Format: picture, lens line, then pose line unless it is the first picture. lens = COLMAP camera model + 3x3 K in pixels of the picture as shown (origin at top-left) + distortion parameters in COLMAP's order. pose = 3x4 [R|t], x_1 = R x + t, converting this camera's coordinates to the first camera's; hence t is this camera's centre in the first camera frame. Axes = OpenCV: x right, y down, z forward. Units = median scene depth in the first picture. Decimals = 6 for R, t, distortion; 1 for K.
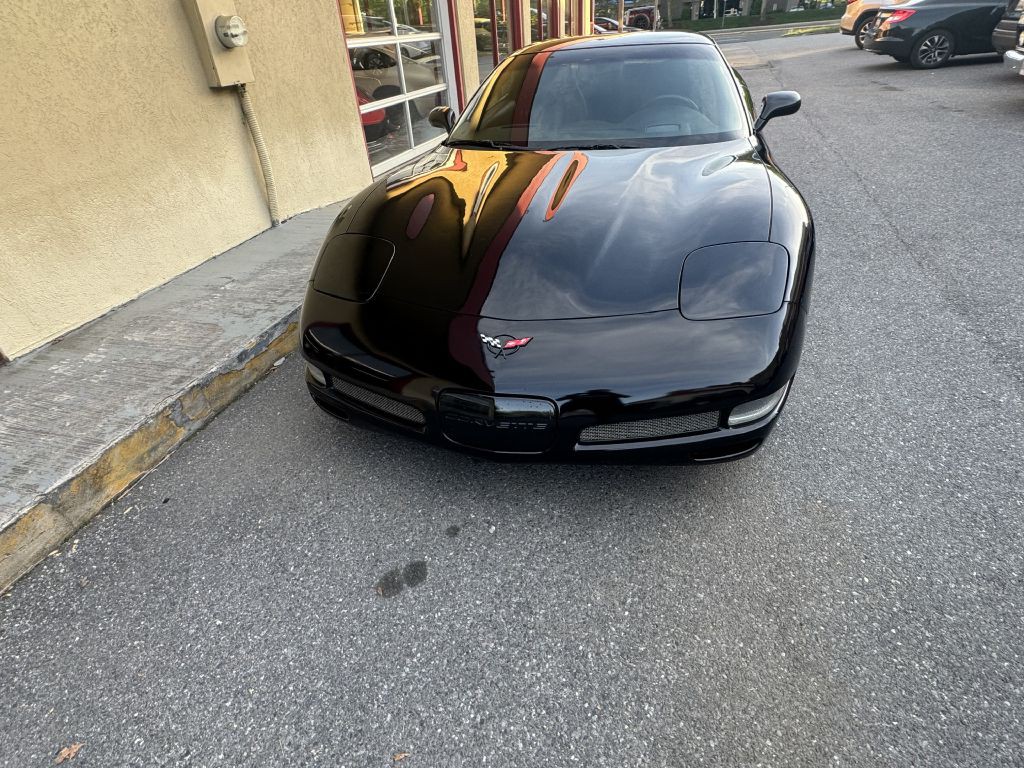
lens RADIAL K [[549.5, 0, 512.0], [0, 549.5, 385.5], [0, 0, 1]] dist [0.000467, -0.001170]
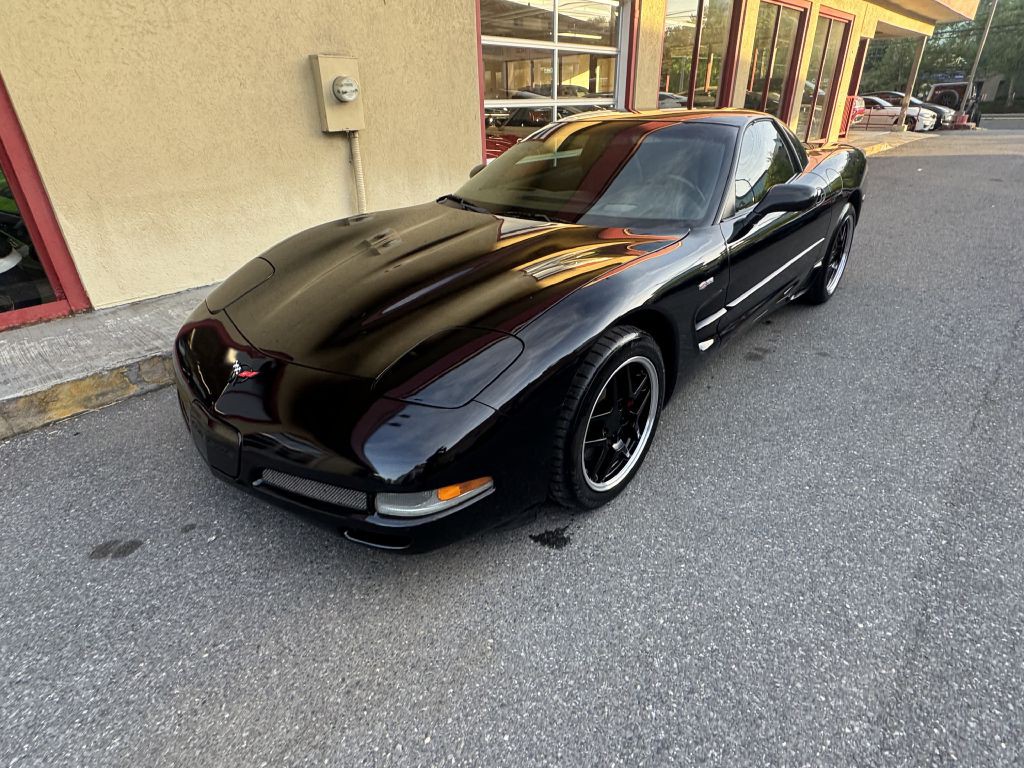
lens RADIAL K [[549.5, 0, 512.0], [0, 549.5, 385.5], [0, 0, 1]] dist [0.000467, -0.001170]
pose [[0.896423, 0.242770, -0.370794, 0.619746], [-0.273330, 0.961410, -0.031332, -0.115309], [0.348879, 0.129436, 0.928186, 0.131231]]
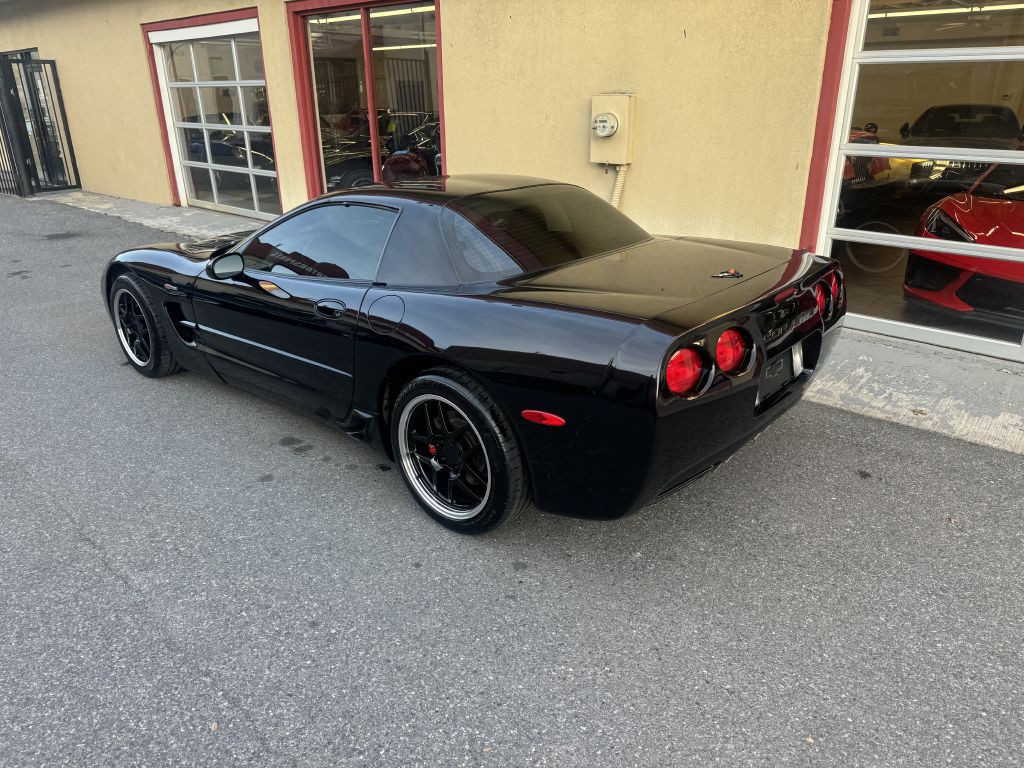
lens RADIAL K [[724.3, 0, 517.3], [0, 724.3, 374.1], [0, 0, 1]] dist [0.018079, -0.015142]
pose [[-0.429936, 0.388793, -0.814859, 1.653233], [-0.469604, 0.674544, 0.569616, -1.615528], [0.771121, 0.627560, -0.107432, 2.014159]]
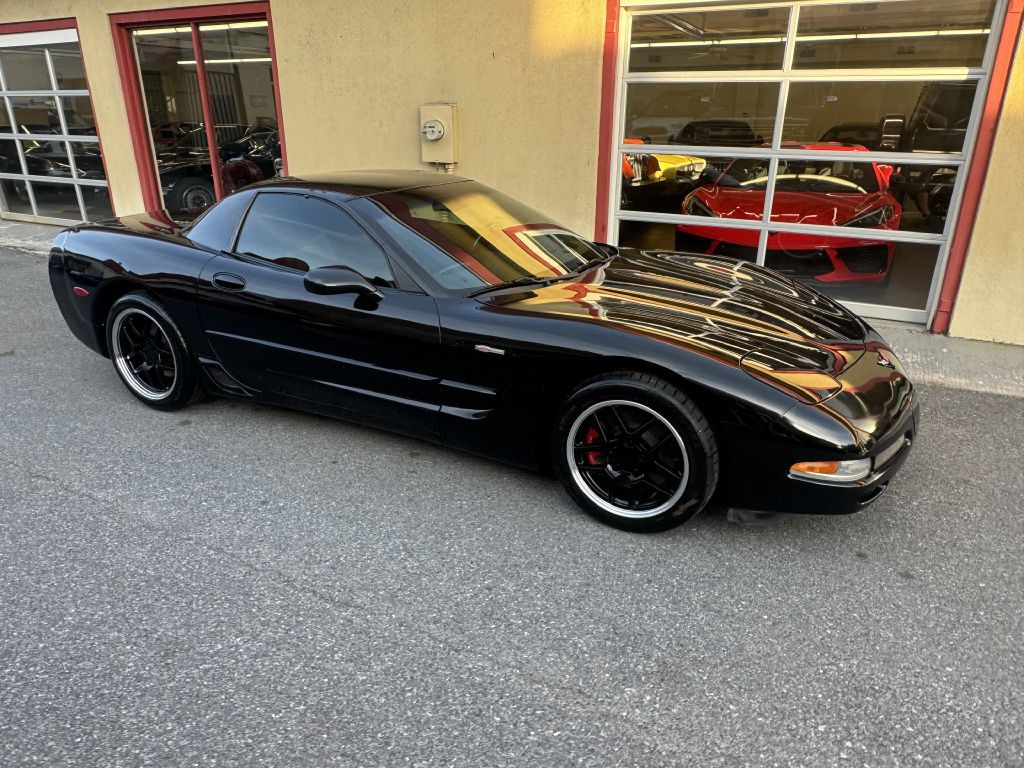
lens RADIAL K [[699.0, 0, 514.7], [0, 699.0, 385.8], [0, 0, 1]] dist [-0.001032, 0.001357]
pose [[-0.193551, 0.419723, -0.886775, 2.037610], [-0.533045, 0.713831, 0.454211, -1.639588], [0.823651, 0.560604, 0.085569, 2.052848]]
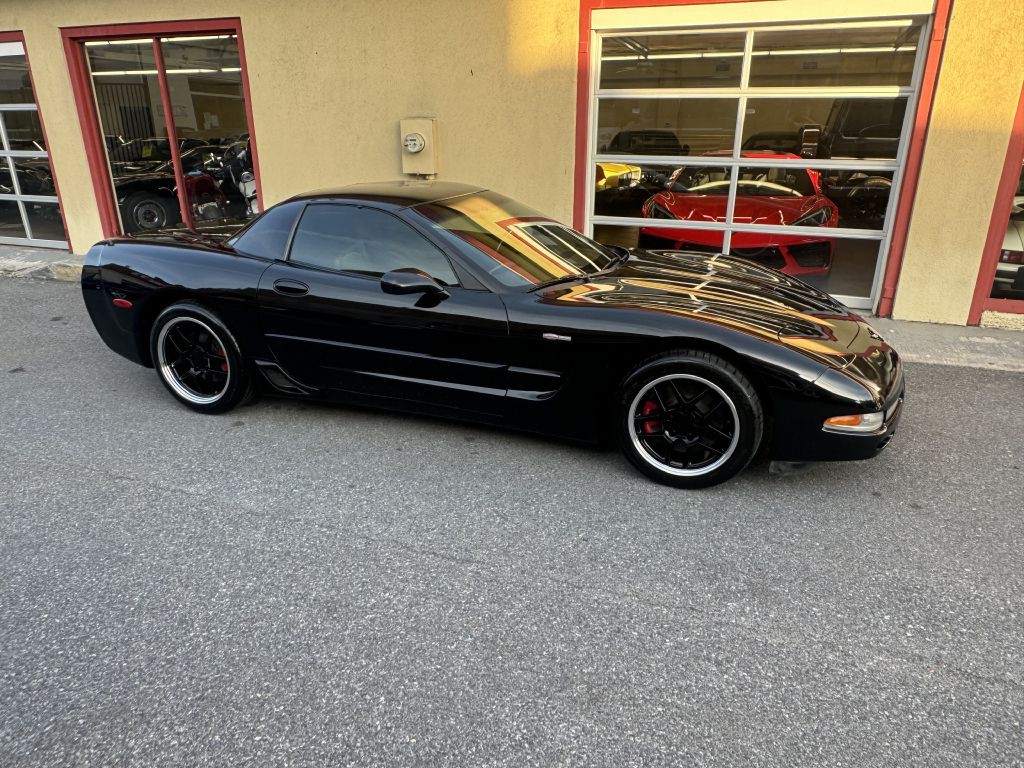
lens RADIAL K [[698.6, 0, 512.3], [0, 698.6, 388.4], [0, 0, 1]] dist [-0.002893, 0.002880]
pose [[-0.073097, 0.418339, -0.905345, 2.241369], [-0.545319, 0.743291, 0.387486, -1.523512], [0.835035, 0.522026, 0.173796, 1.827320]]
